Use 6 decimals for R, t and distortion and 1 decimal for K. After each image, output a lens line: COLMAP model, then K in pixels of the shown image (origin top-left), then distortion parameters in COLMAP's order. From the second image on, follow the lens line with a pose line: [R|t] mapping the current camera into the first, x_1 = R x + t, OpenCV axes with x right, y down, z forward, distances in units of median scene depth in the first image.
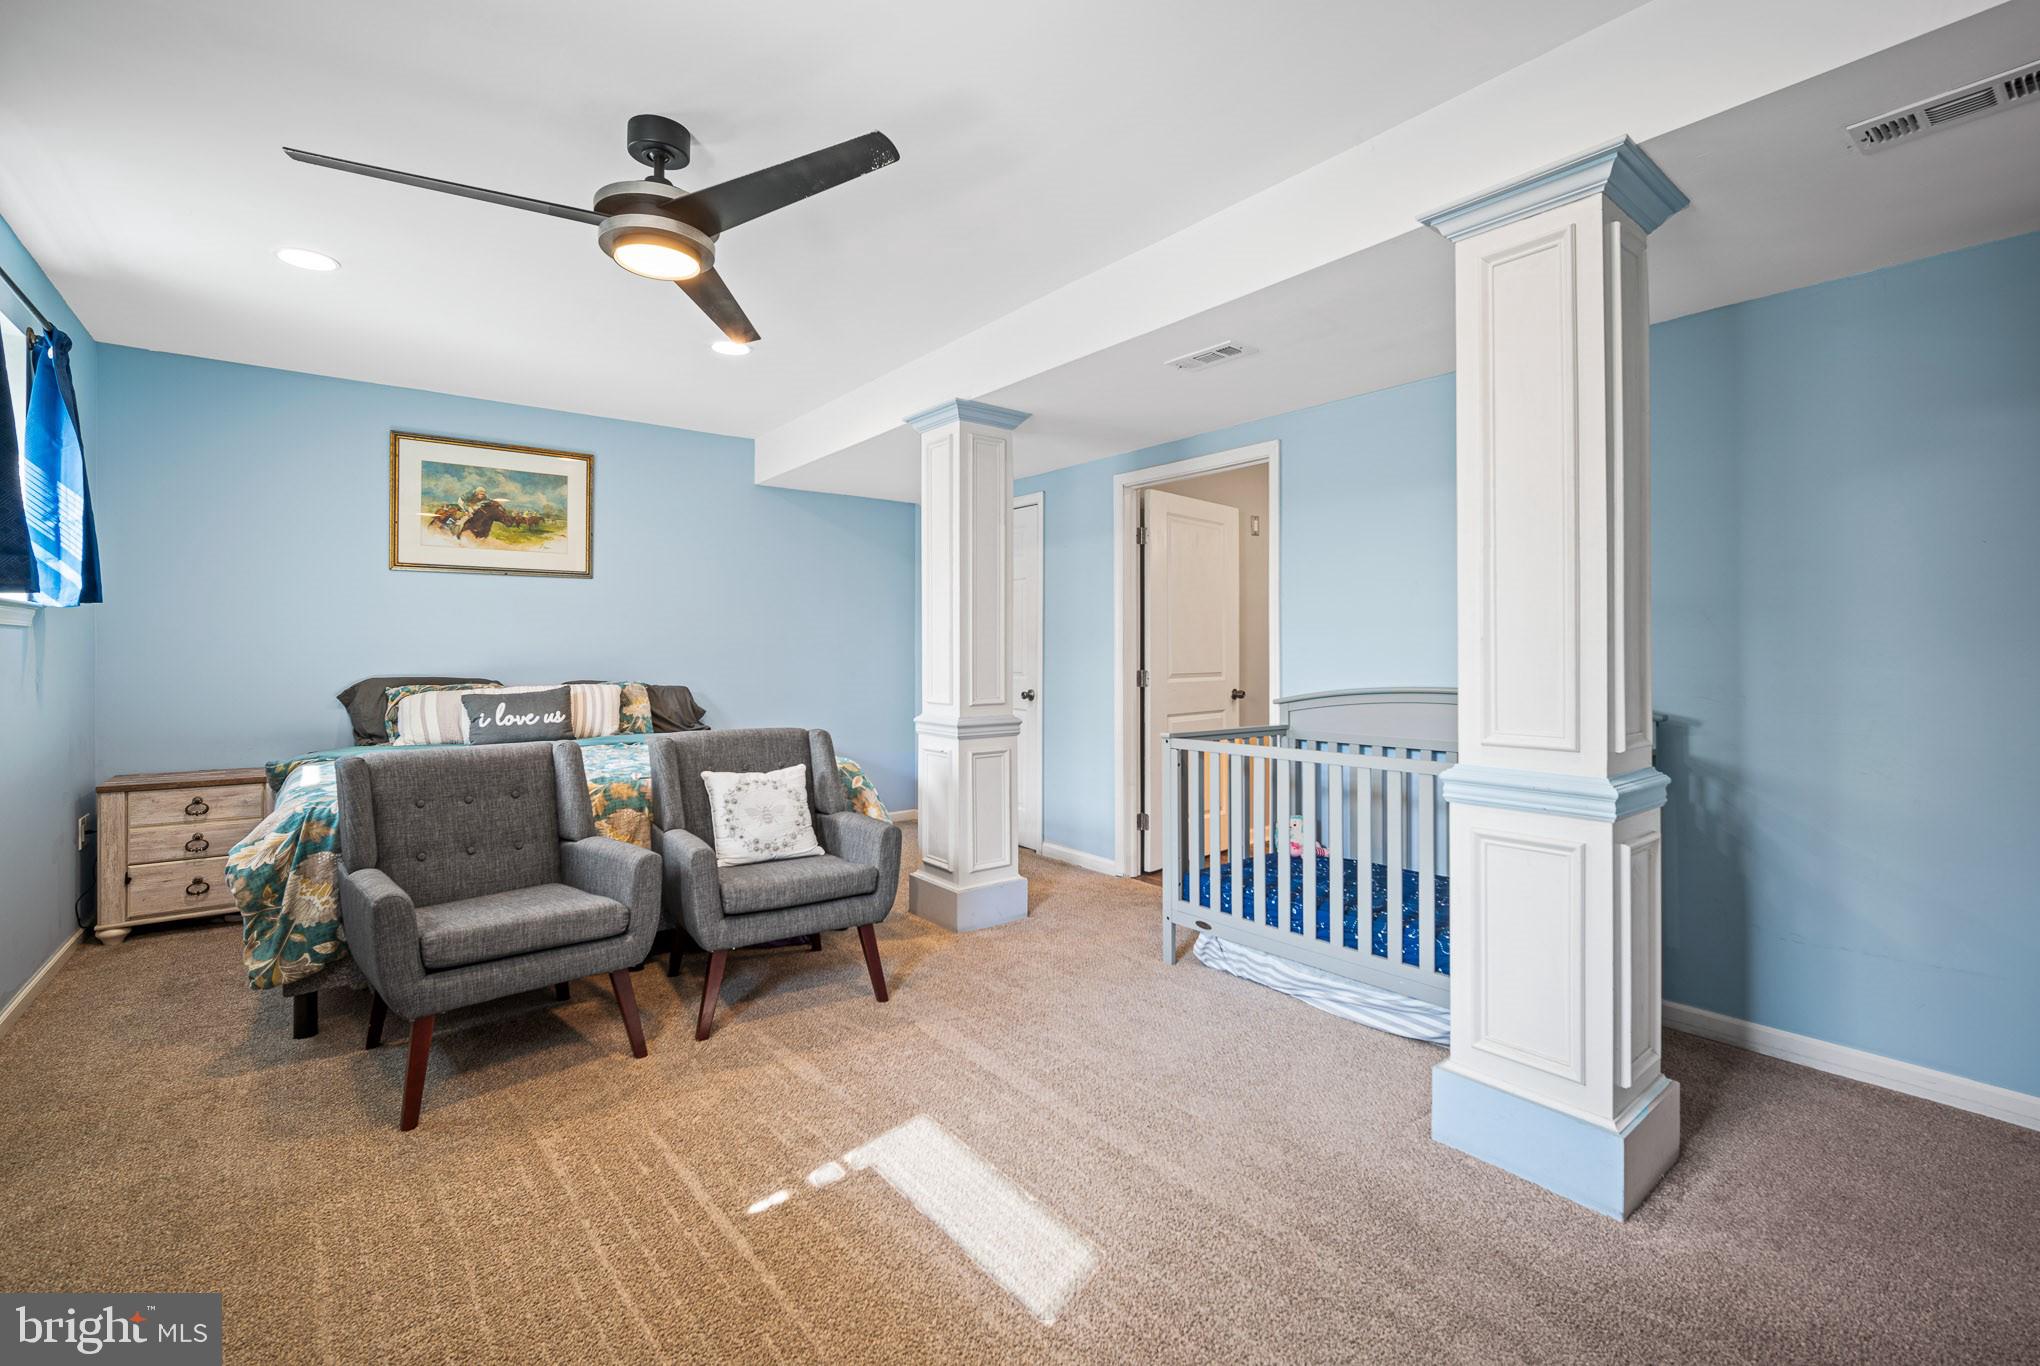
lens RADIAL K [[900.4, 0, 998.7], [0, 900.4, 655.2], [0, 0, 1]] dist [-0.004495, -0.000267]
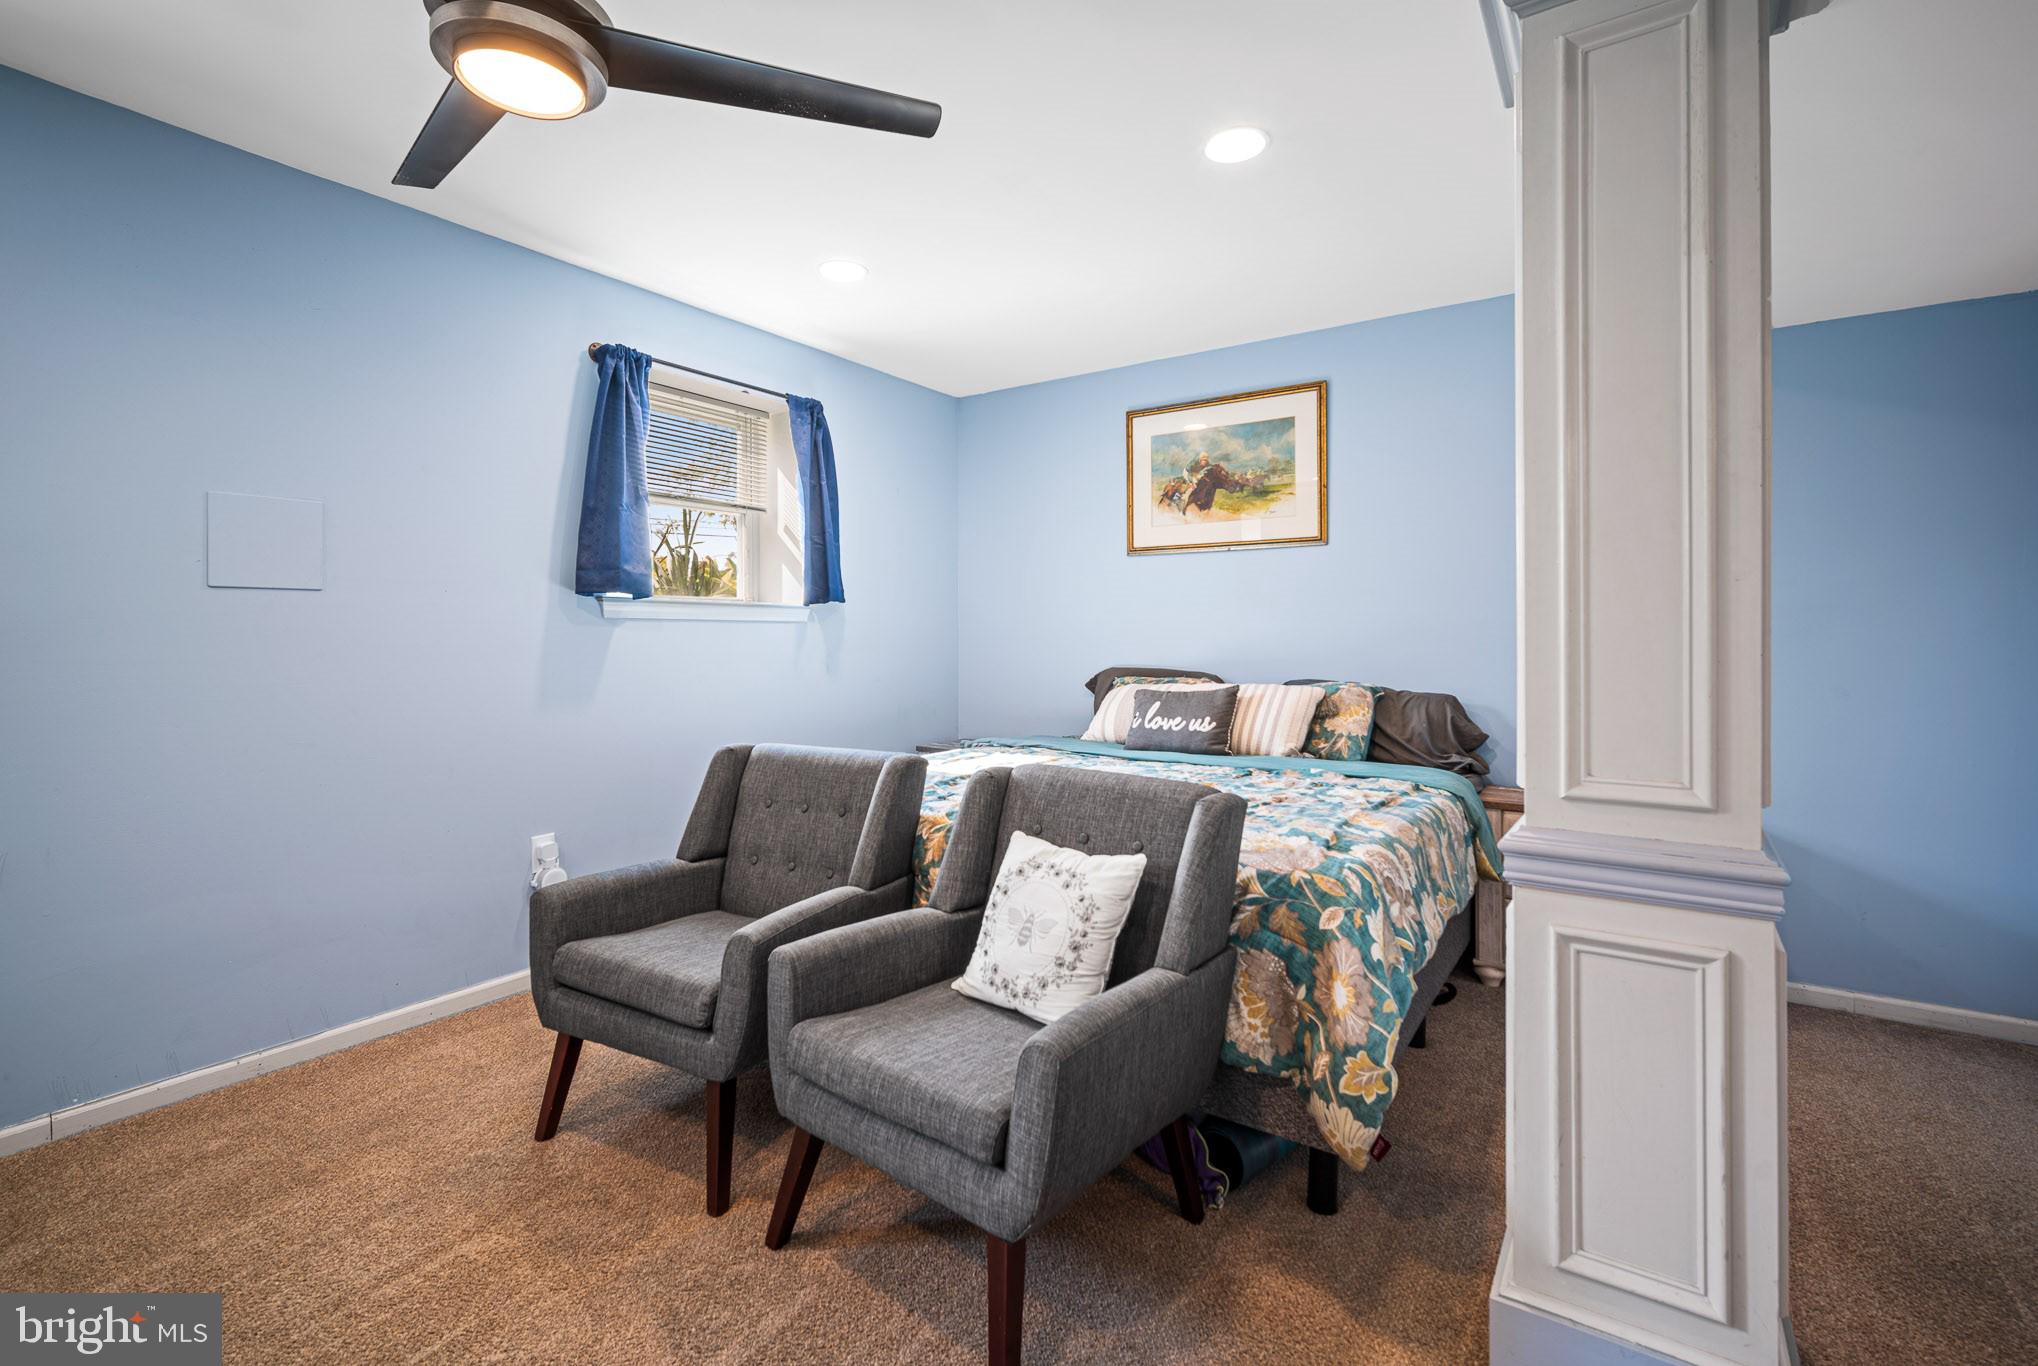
lens RADIAL K [[899.6, 0, 1006.1], [0, 899.6, 630.6], [0, 0, 1]] dist [-0.004495, -0.000267]
pose [[0.310161, -0.008271, -0.950648, 0.195859], [-0.005292, 0.999932, -0.010427, -0.004096], [0.950669, 0.008265, 0.310096, 0.559770]]
